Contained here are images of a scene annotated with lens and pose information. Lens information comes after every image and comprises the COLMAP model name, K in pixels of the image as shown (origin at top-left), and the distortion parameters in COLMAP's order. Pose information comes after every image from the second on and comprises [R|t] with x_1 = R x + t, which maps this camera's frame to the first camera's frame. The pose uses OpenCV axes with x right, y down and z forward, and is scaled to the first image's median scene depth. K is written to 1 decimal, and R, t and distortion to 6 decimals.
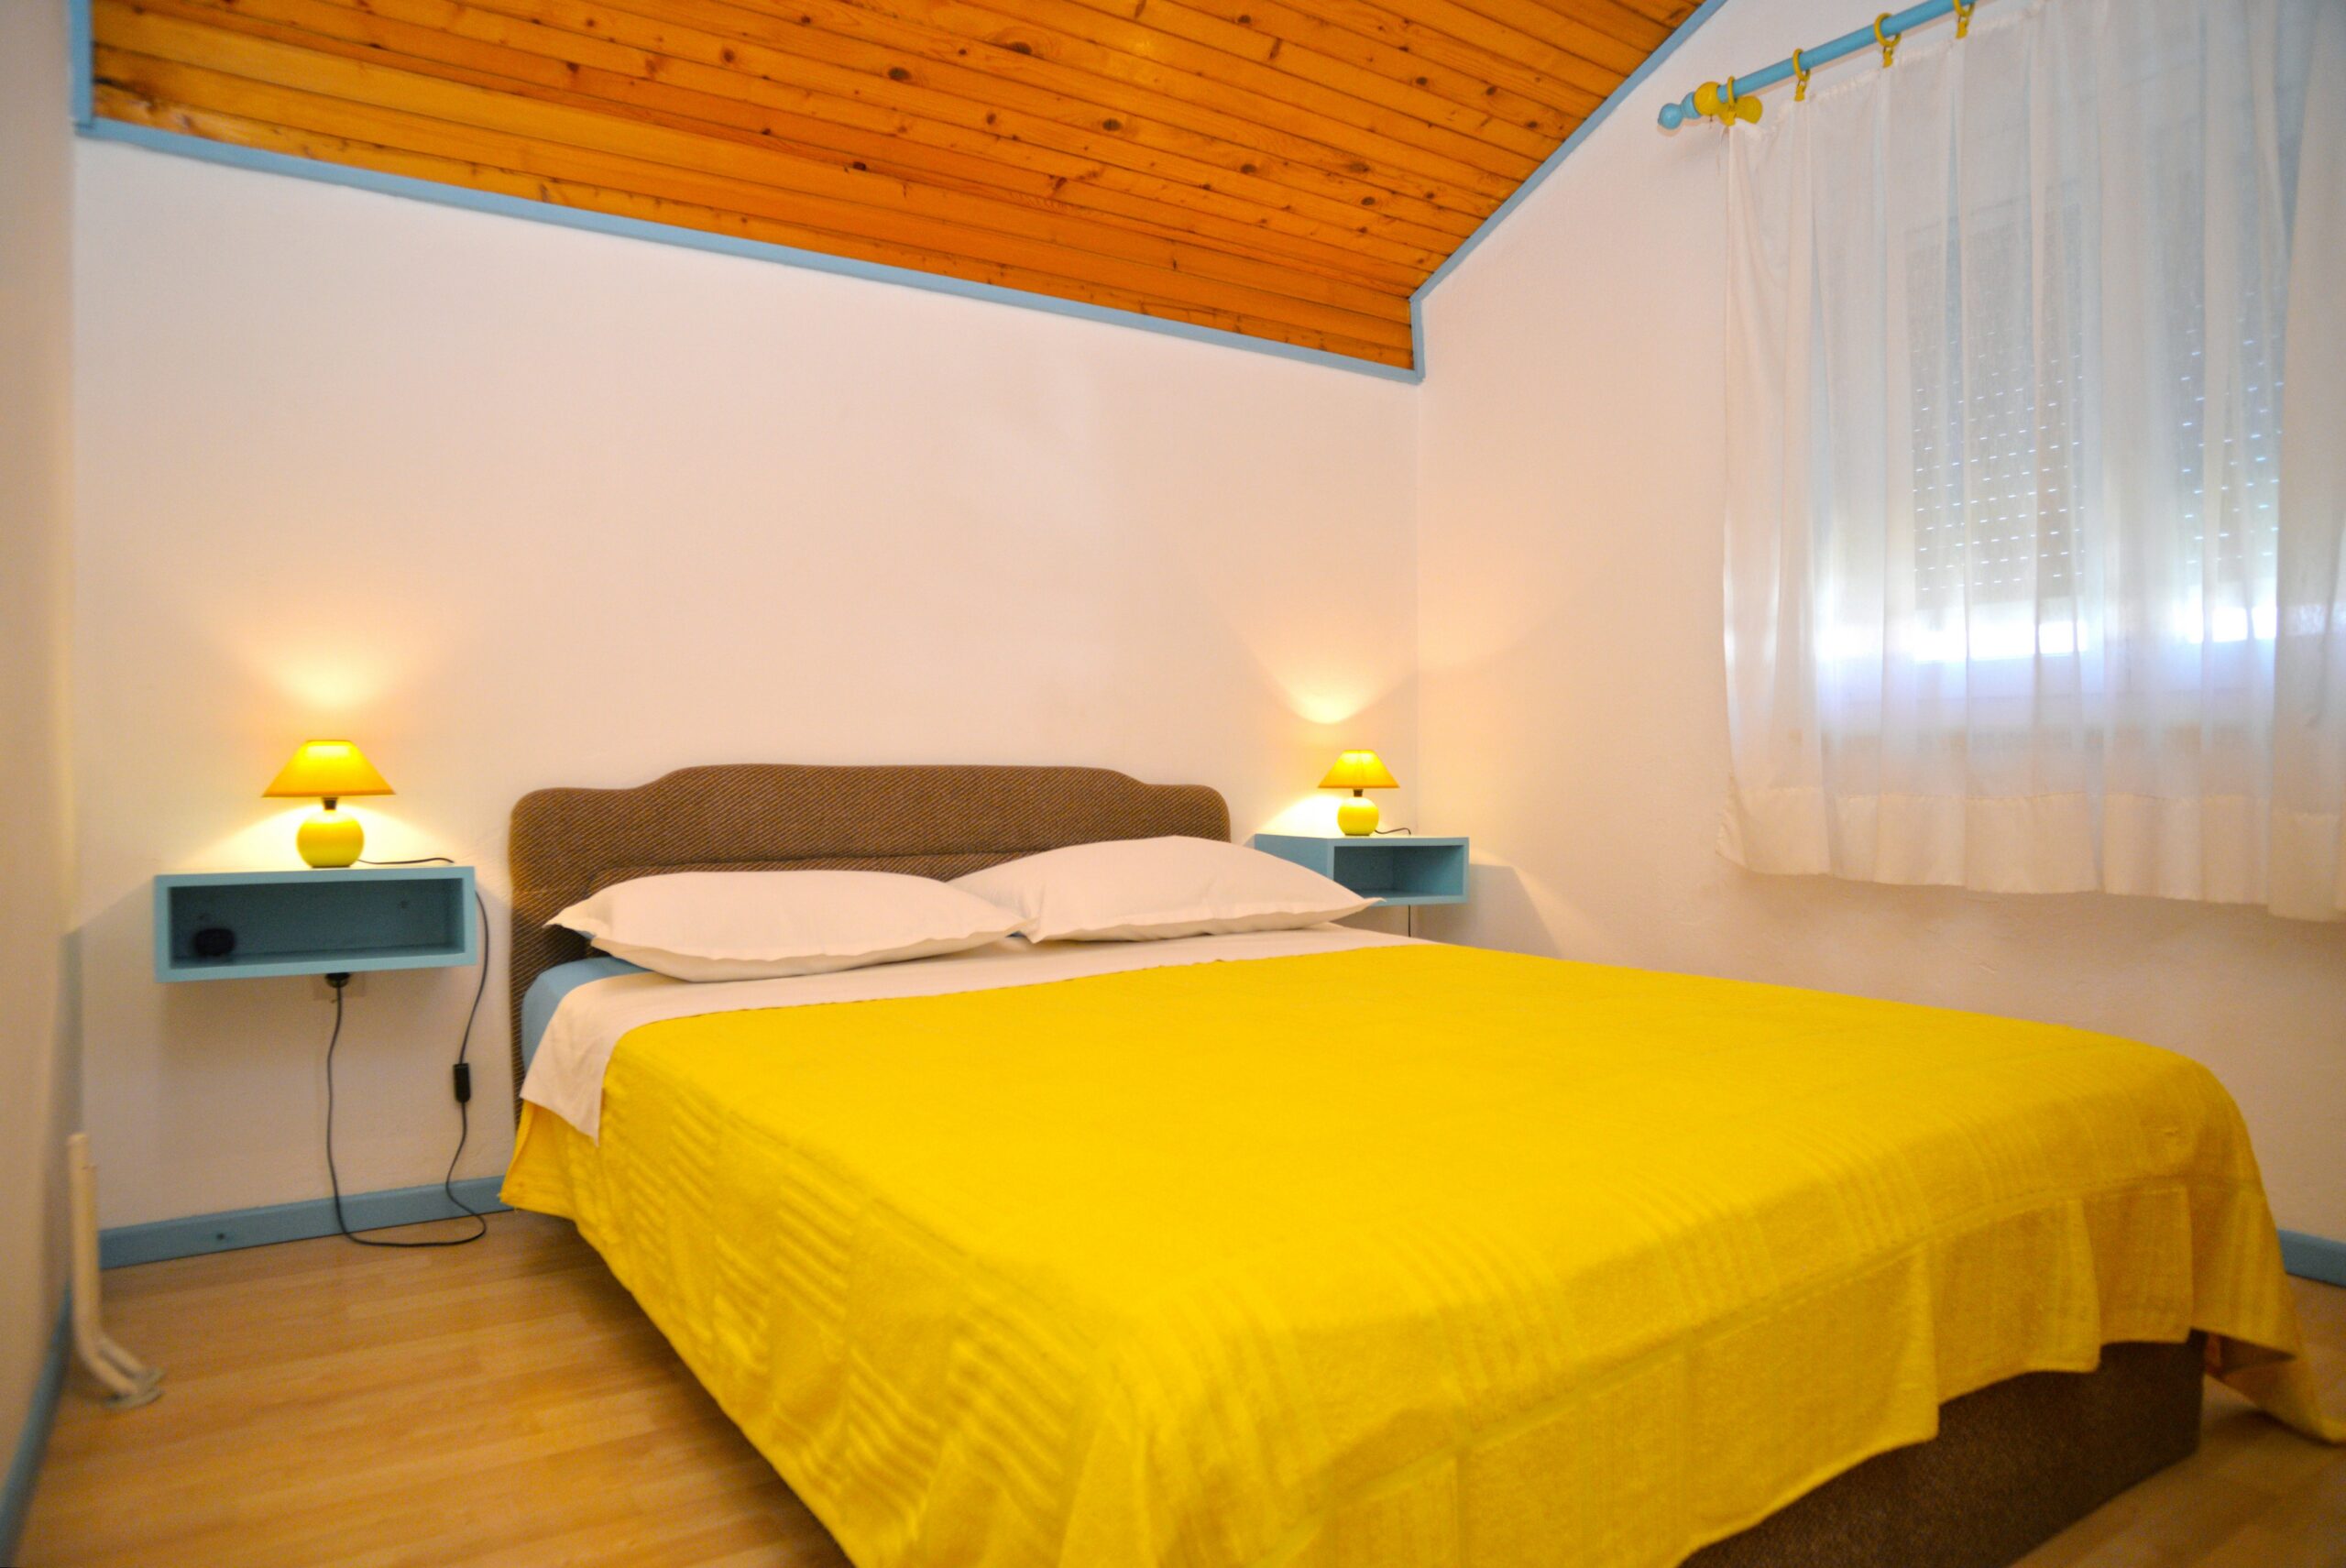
lens RADIAL K [[1422.5, 0, 1103.6], [0, 1422.5, 774.8], [0, 0, 1]] dist [-0.111379, 0.073521]
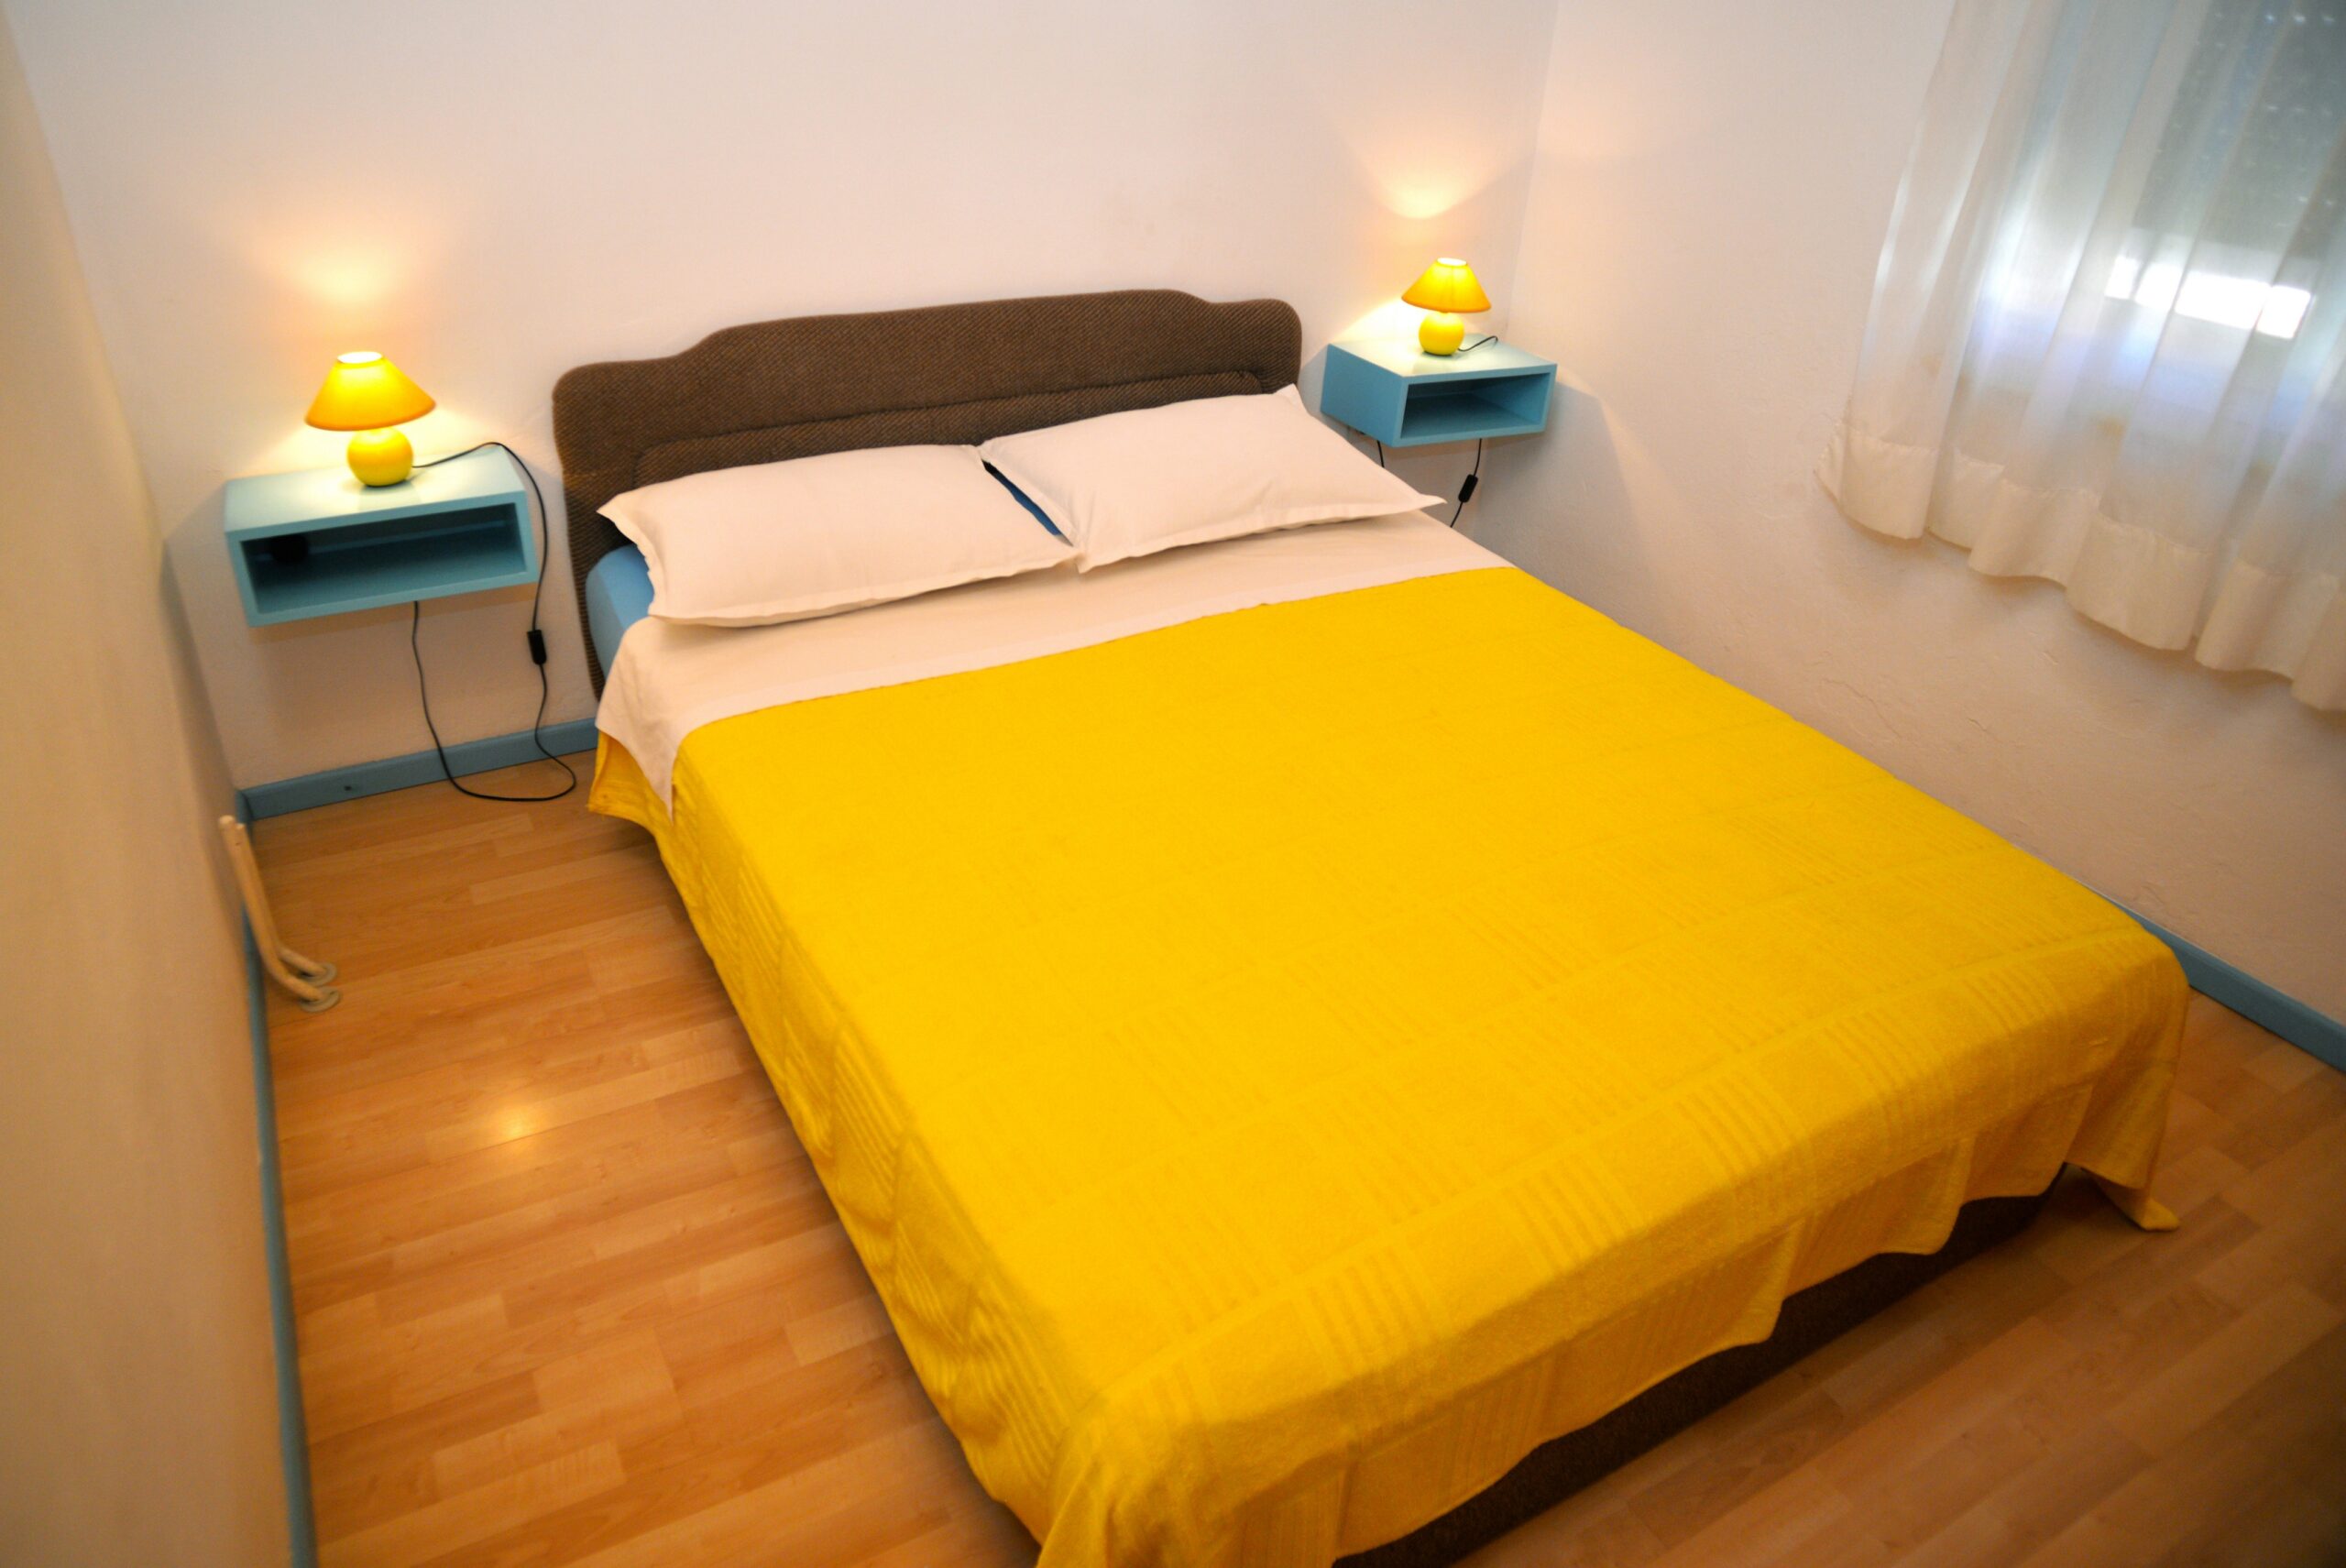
lens RADIAL K [[1448.6, 0, 1051.5], [0, 1448.6, 784.8], [0, 0, 1]] dist [-0.112963, 0.076831]
pose [[0.995812, 0.066411, -0.062825, 0.004805], [-0.027860, 0.874989, 0.483340, -0.244138], [0.087071, -0.479565, 0.873176, 0.034714]]
